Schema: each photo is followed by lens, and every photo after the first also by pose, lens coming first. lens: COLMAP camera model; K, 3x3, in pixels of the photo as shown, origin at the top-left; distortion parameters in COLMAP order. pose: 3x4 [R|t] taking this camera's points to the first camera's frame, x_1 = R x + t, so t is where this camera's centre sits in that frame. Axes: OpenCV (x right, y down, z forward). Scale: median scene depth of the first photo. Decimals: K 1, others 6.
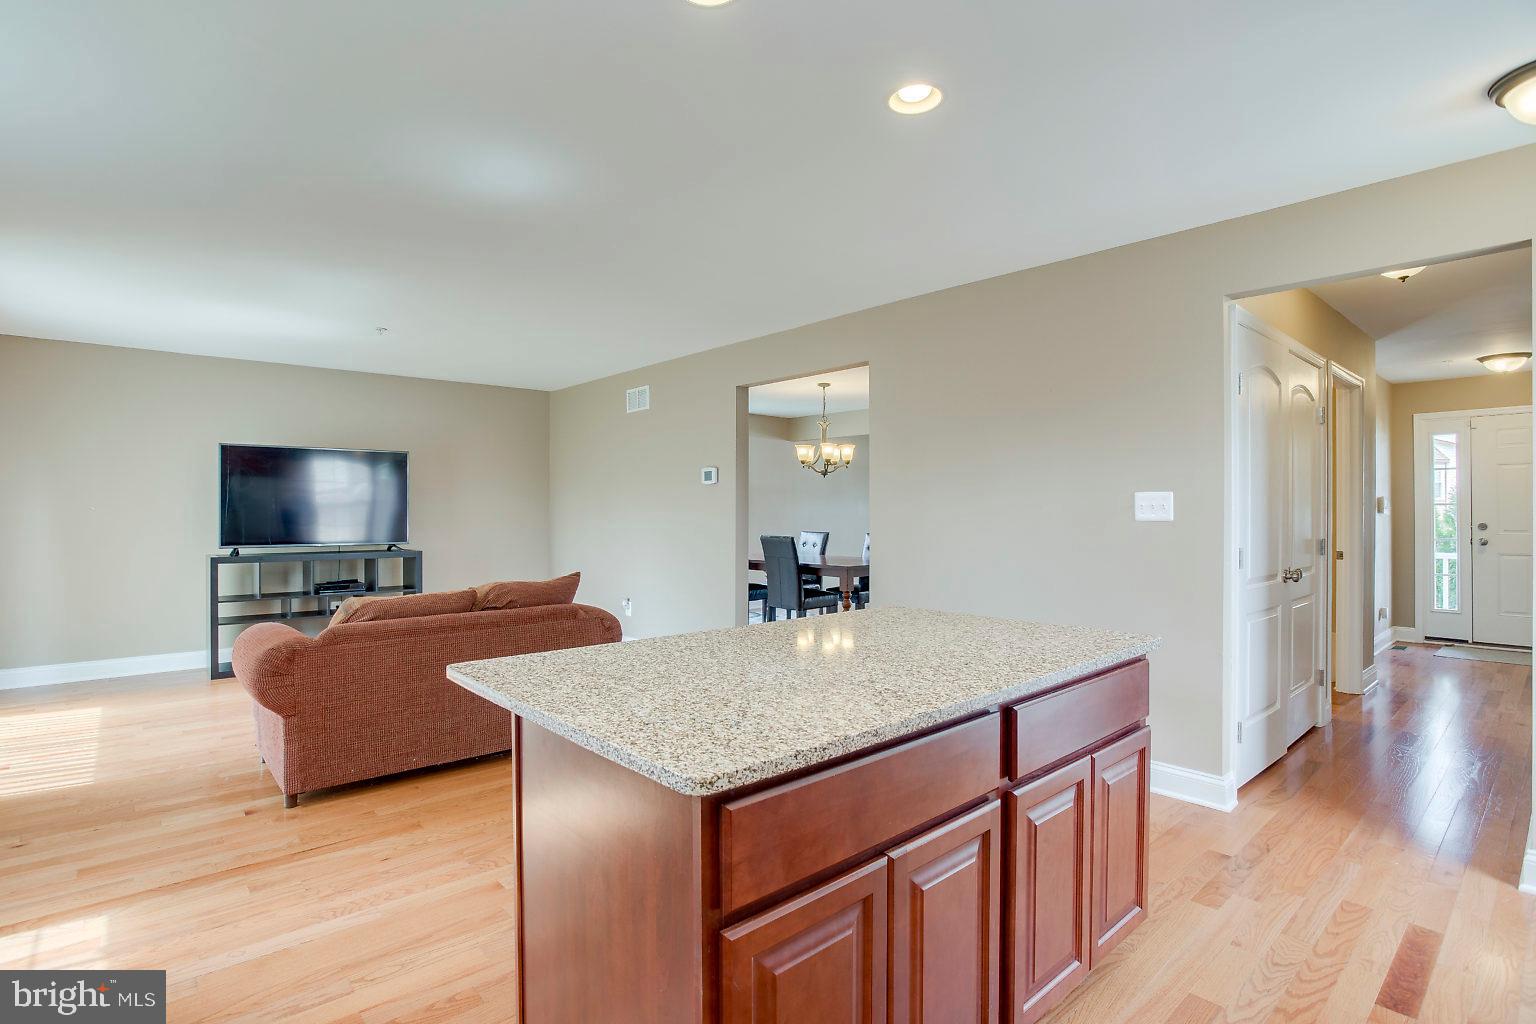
lens RADIAL K [[752.7, 0, 757.8], [0, 752.7, 508.1], [0, 0, 1]] dist [-0.061172, 0.023078]
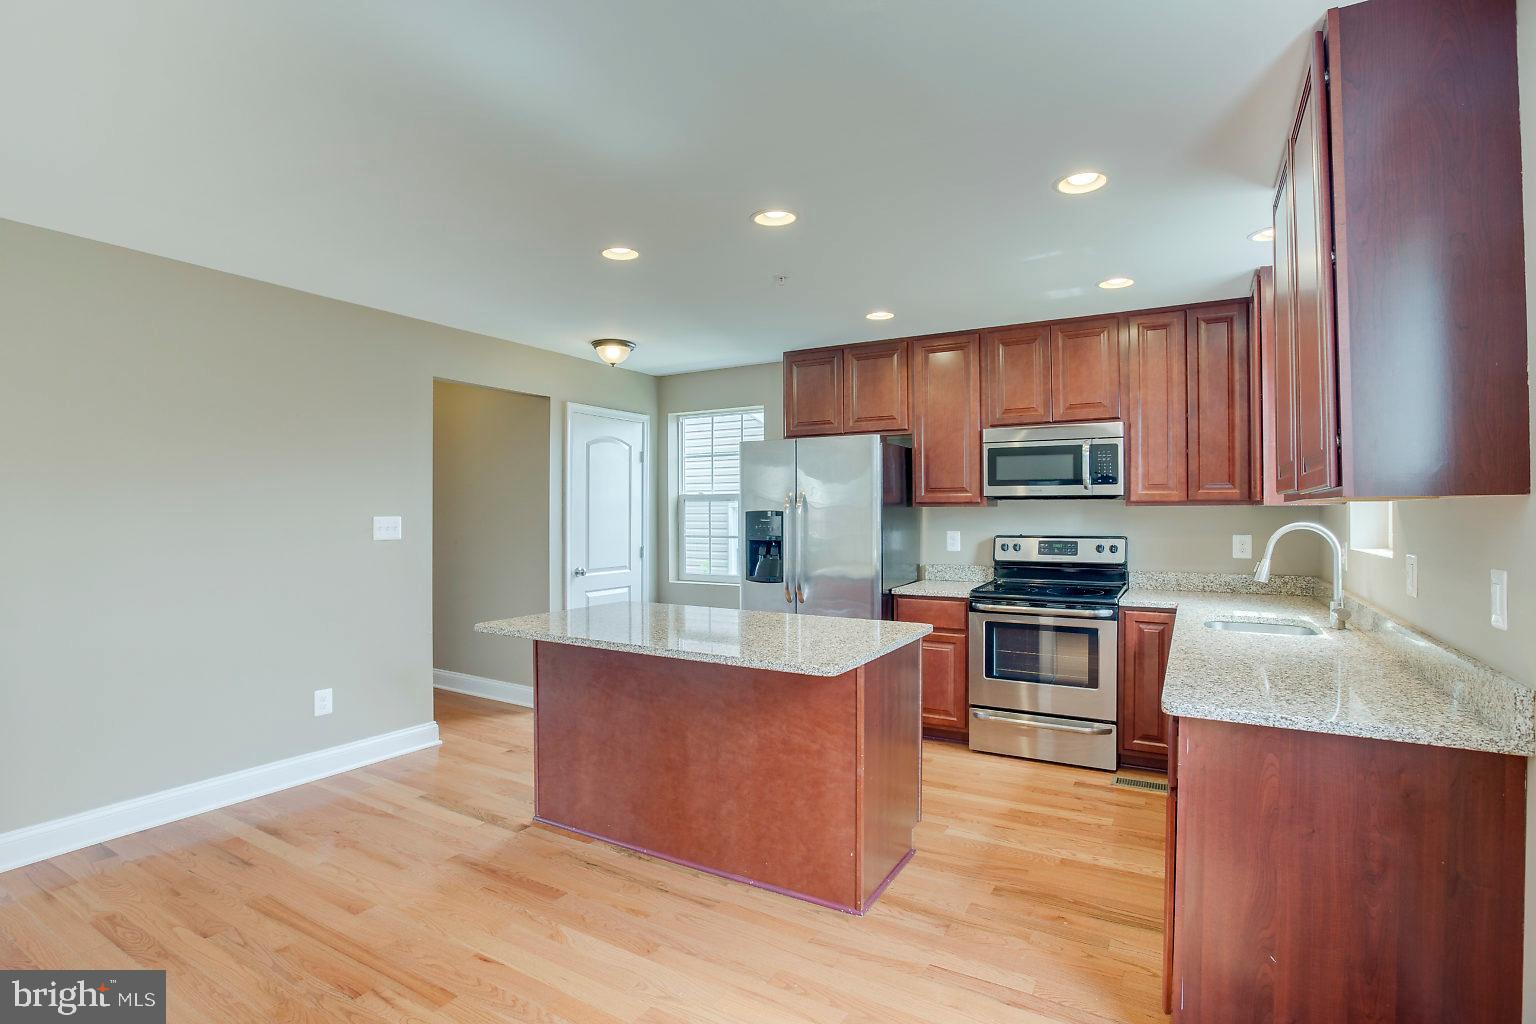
lens RADIAL K [[750.4, 0, 763.0], [0, 750.4, 509.8], [0, 0, 1]] dist [-0.065360, 0.026065]
pose [[-0.313355, 0.002946, 0.949632, -1.107099], [-0.001305, 0.999993, -0.003533, -0.039411], [-0.949635, -0.002347, -0.313349, 1.043836]]
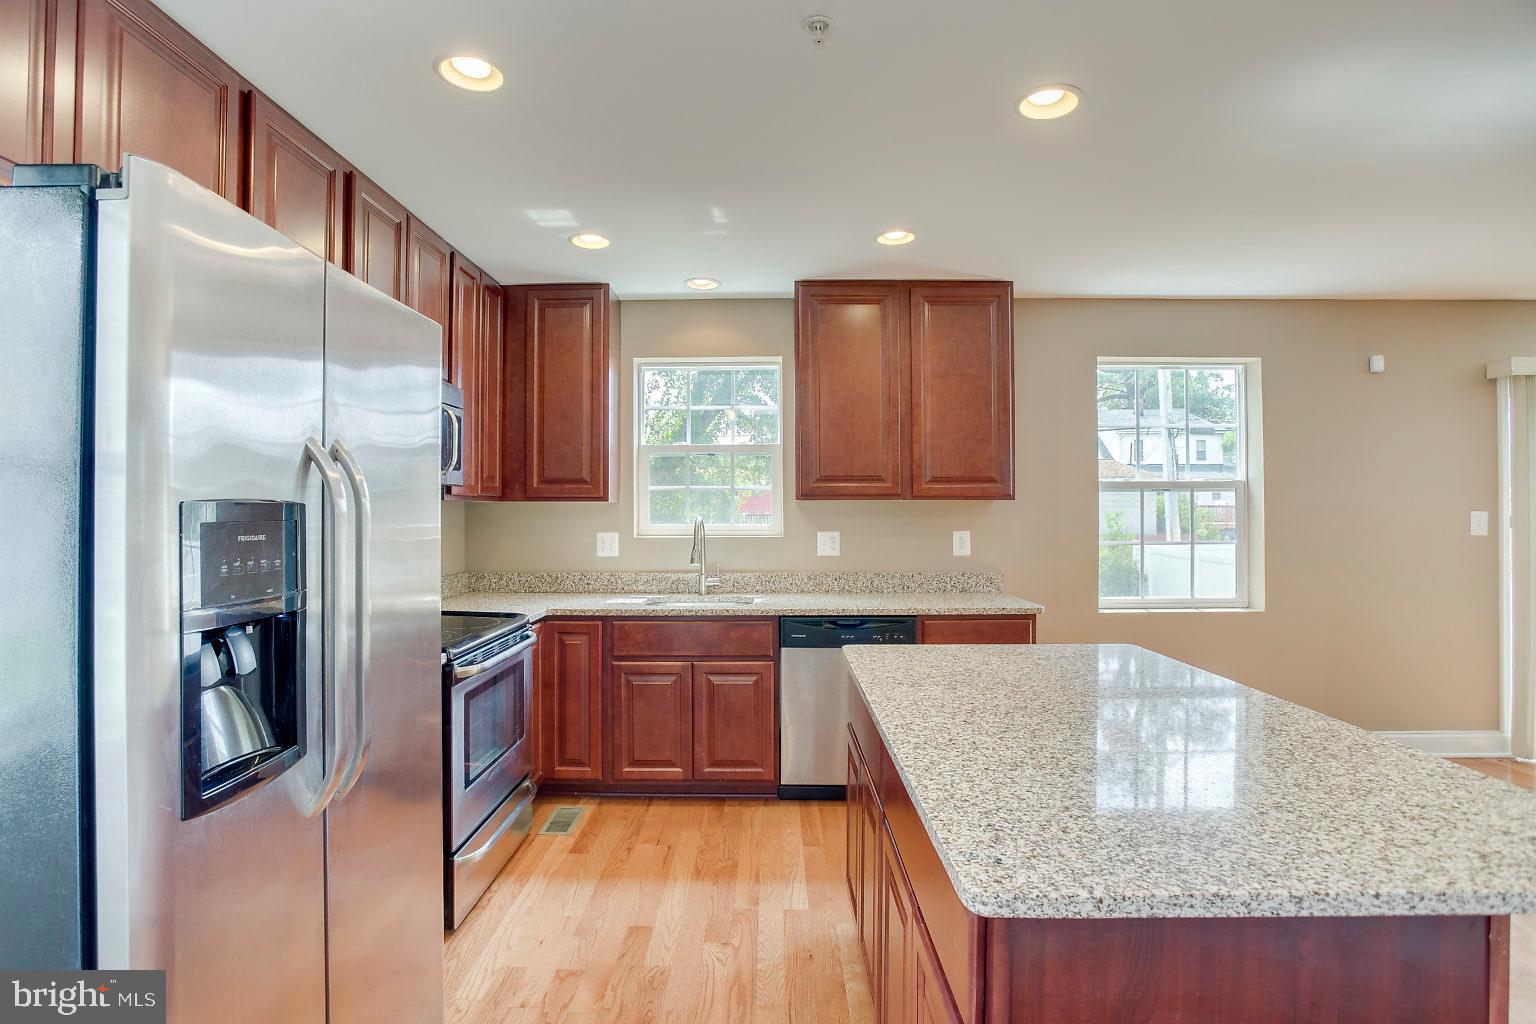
lens RADIAL K [[752.7, 0, 757.8], [0, 752.7, 508.1], [0, 0, 1]] dist [-0.061172, 0.023078]
pose [[-0.675817, 0.000510, -0.737069, 0.775735], [0.003669, 0.999990, -0.002672, -0.036040], [0.737060, -0.004510, -0.675812, 0.985615]]
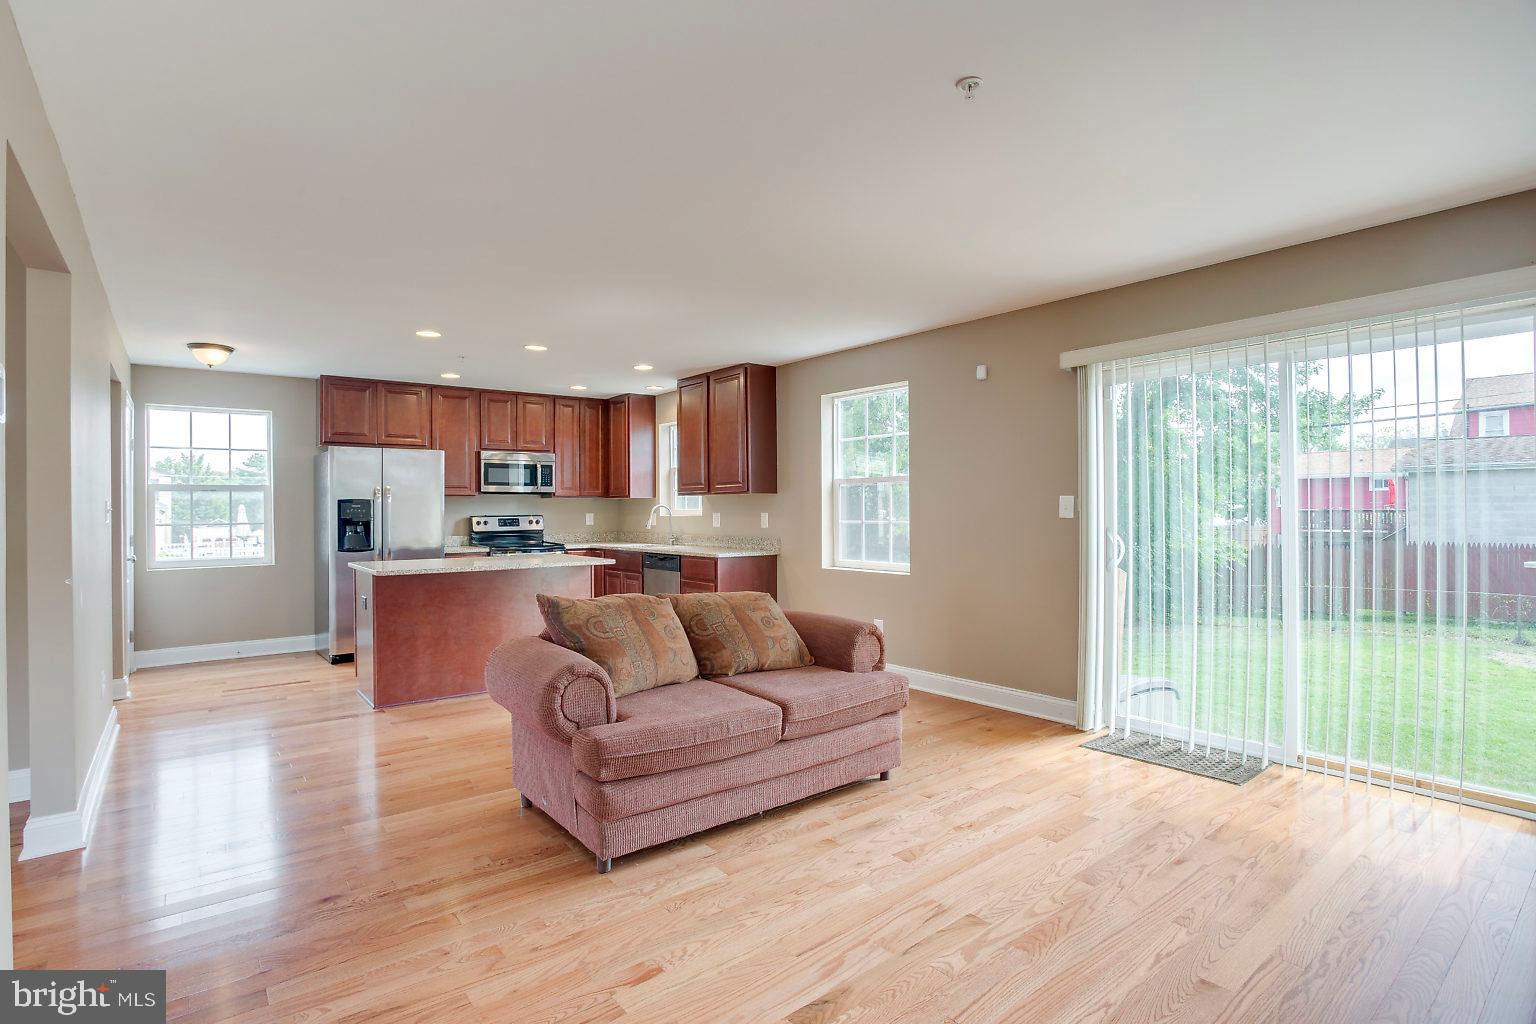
lens RADIAL K [[752.7, 0, 757.8], [0, 752.7, 508.1], [0, 0, 1]] dist [-0.061172, 0.023078]
pose [[-0.998623, 0.006023, 0.052118, -0.817828], [0.005805, 0.999974, -0.004346, 0.005713], [-0.052143, -0.004038, -0.998631, 2.860081]]
